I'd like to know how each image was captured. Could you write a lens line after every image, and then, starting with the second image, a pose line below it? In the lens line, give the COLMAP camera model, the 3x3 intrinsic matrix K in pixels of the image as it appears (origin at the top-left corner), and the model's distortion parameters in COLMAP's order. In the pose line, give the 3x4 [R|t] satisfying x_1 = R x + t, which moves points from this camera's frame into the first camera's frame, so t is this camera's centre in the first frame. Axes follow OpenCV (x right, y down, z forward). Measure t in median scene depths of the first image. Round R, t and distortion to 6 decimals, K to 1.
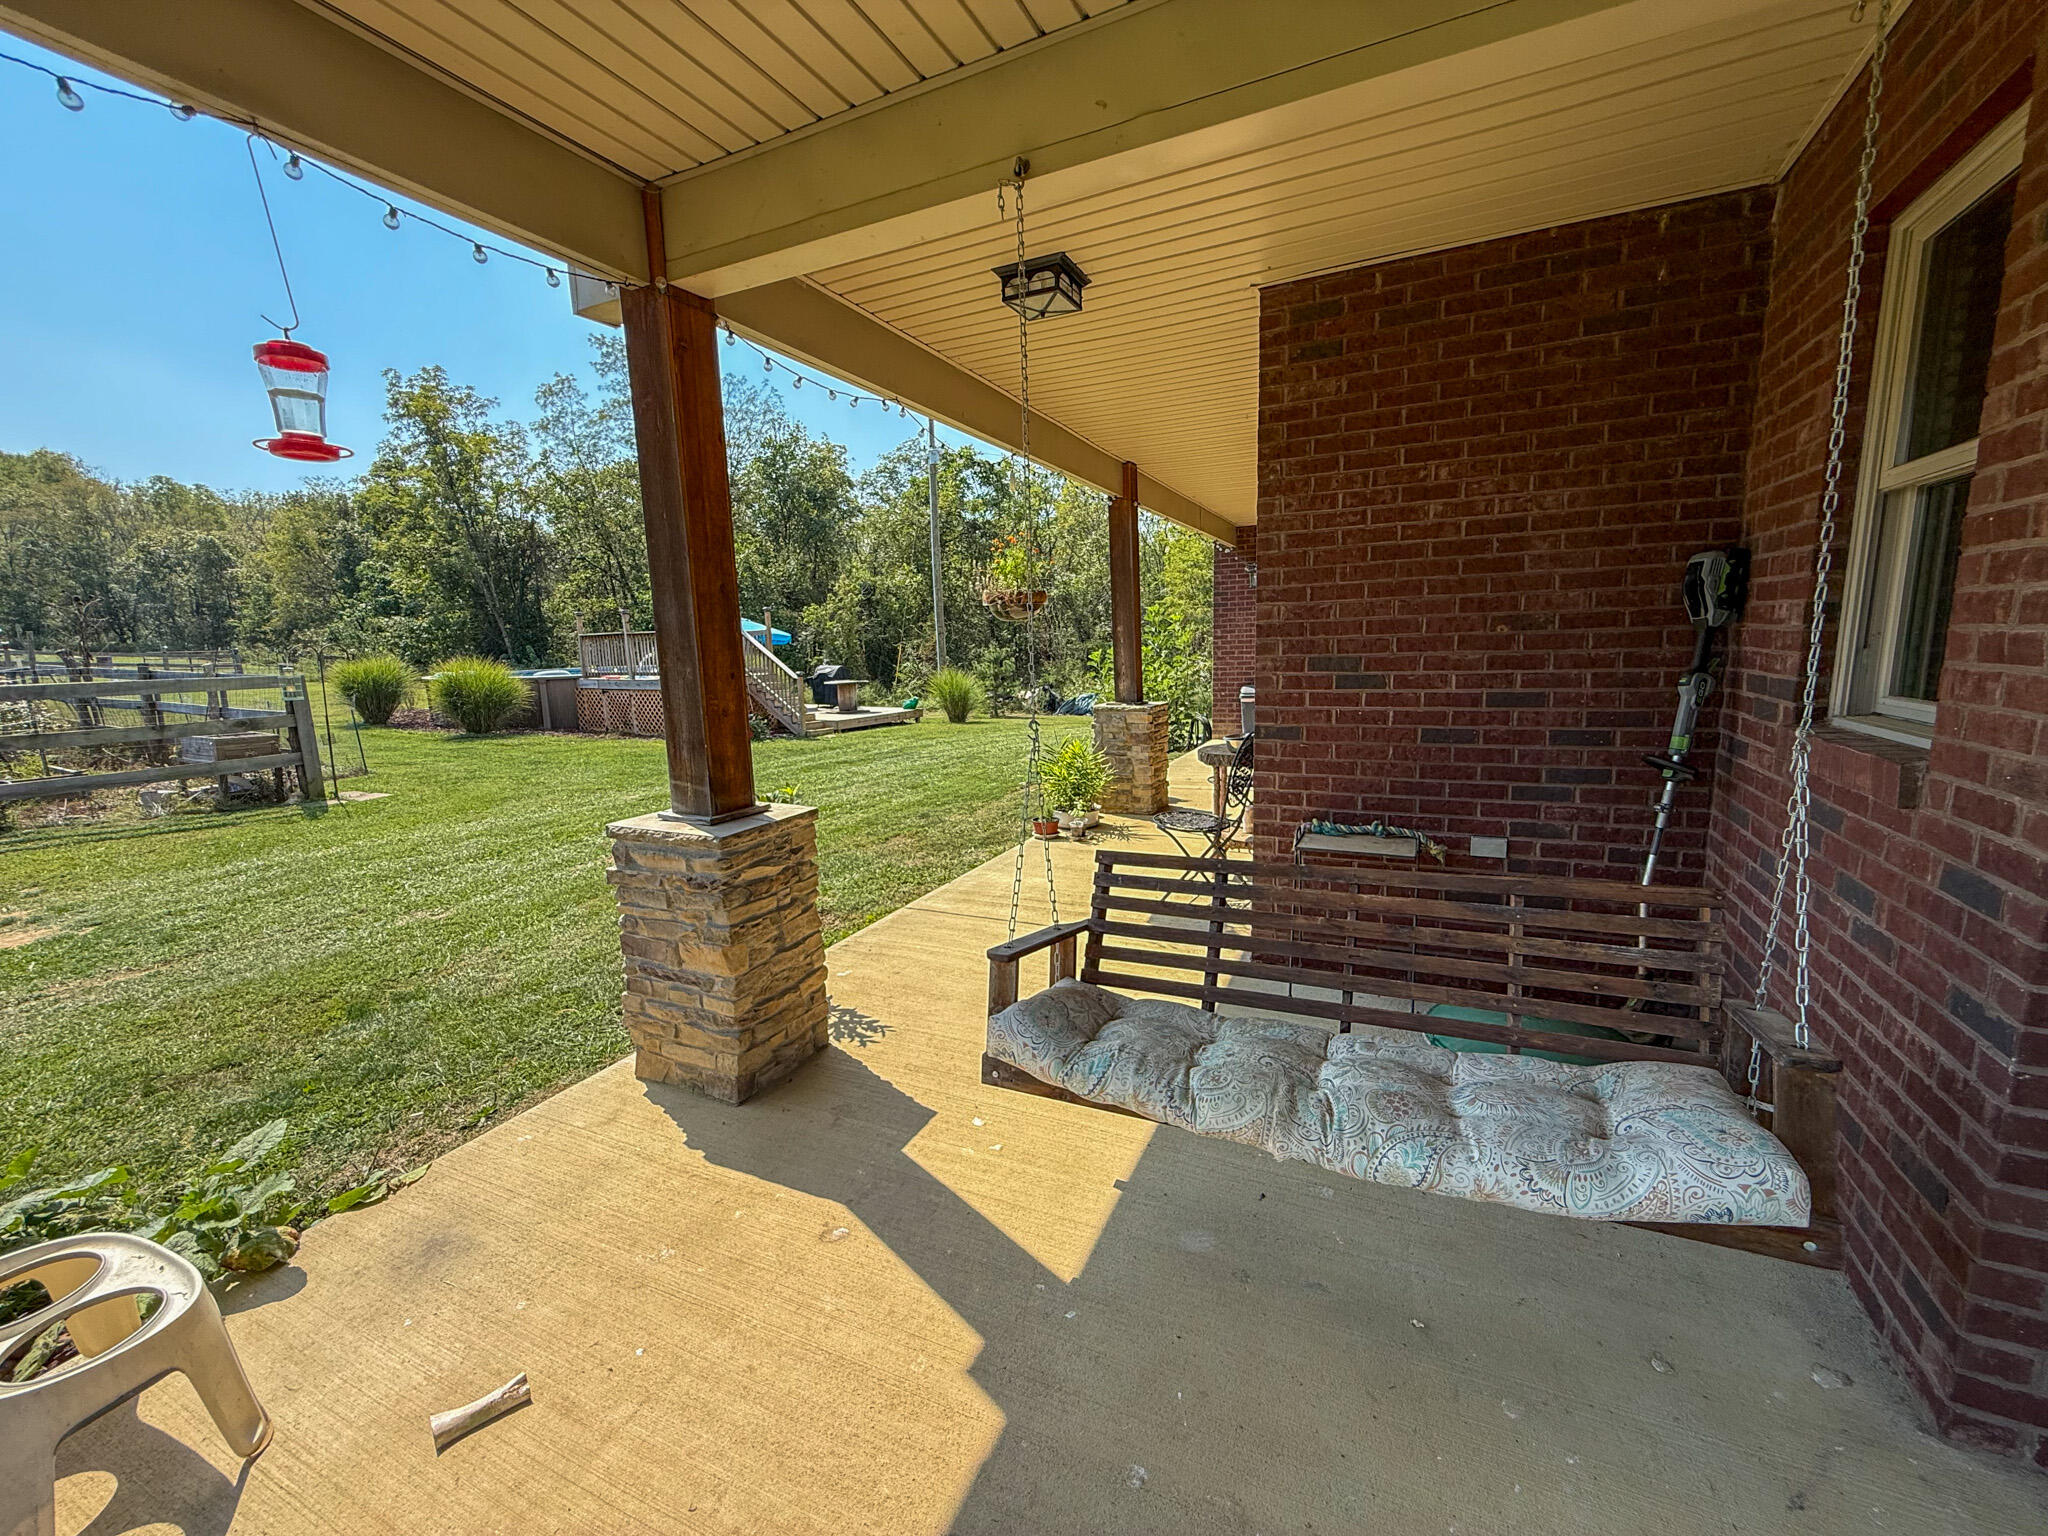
lens RADIAL K [[820.9, 0, 1028.0], [0, 820.9, 766.5], [0, 0, 1]] dist [0.002041, -0.000189]
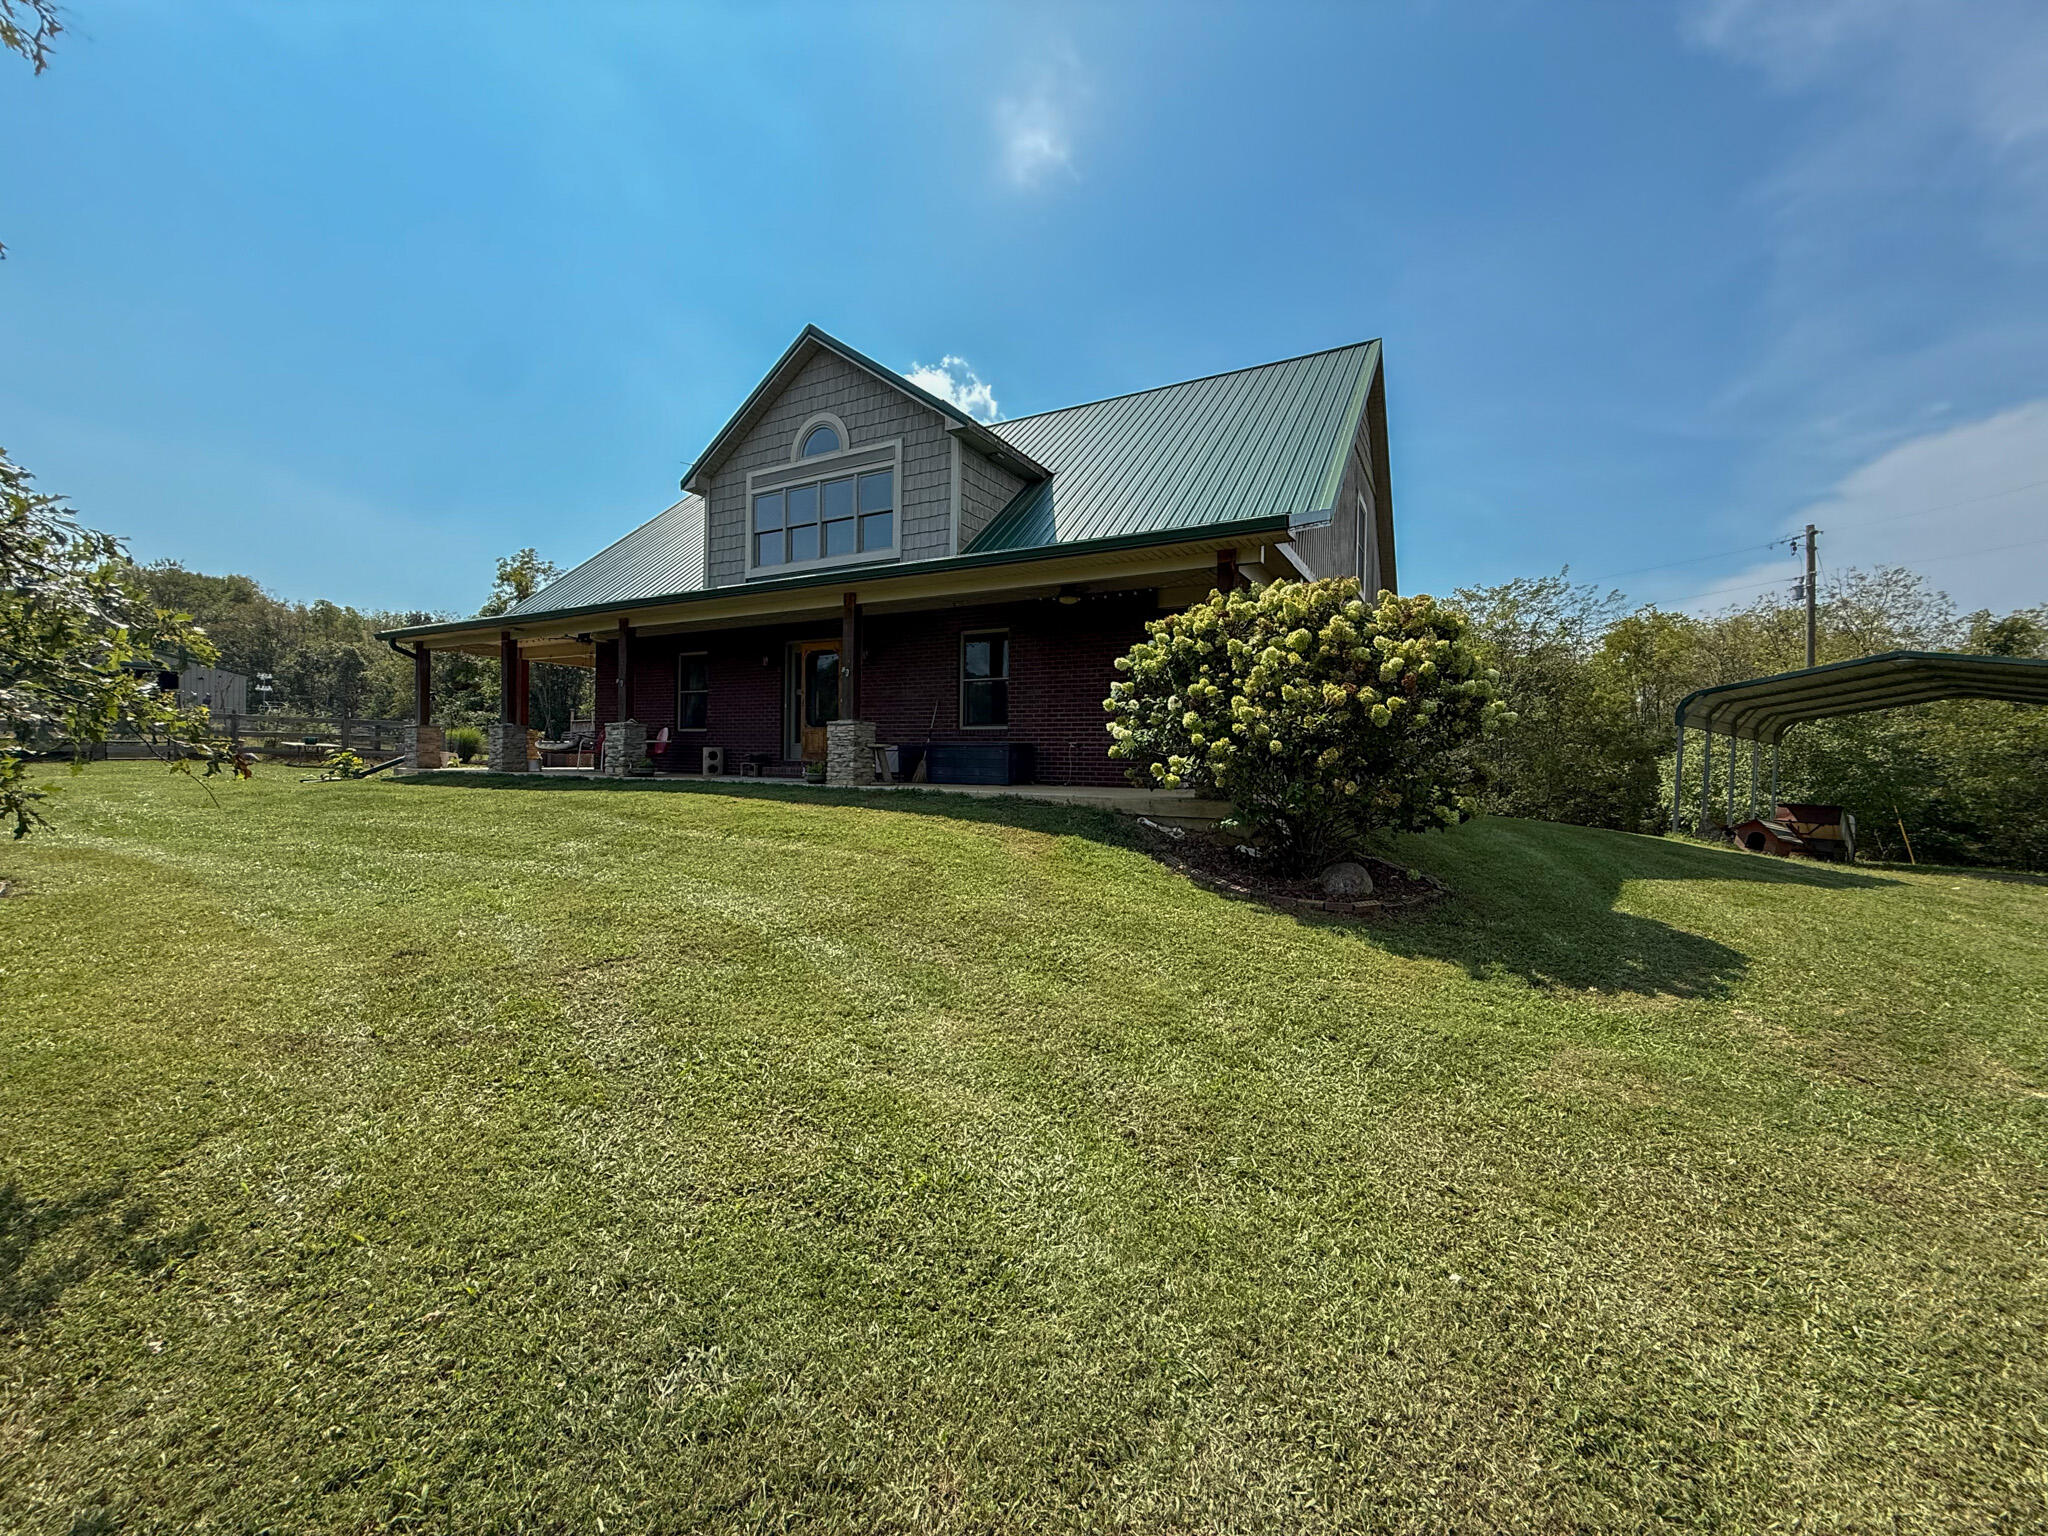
lens RADIAL K [[820.9, 0, 1022.1], [0, 820.9, 758.6], [0, 0, 1]] dist [0.002041, -0.000189]
pose [[0.997142, 0.042571, -0.062409, 0.247319], [-0.051821, 0.986552, -0.155014, 0.066942], [0.054970, 0.157805, 0.985939, -0.321880]]
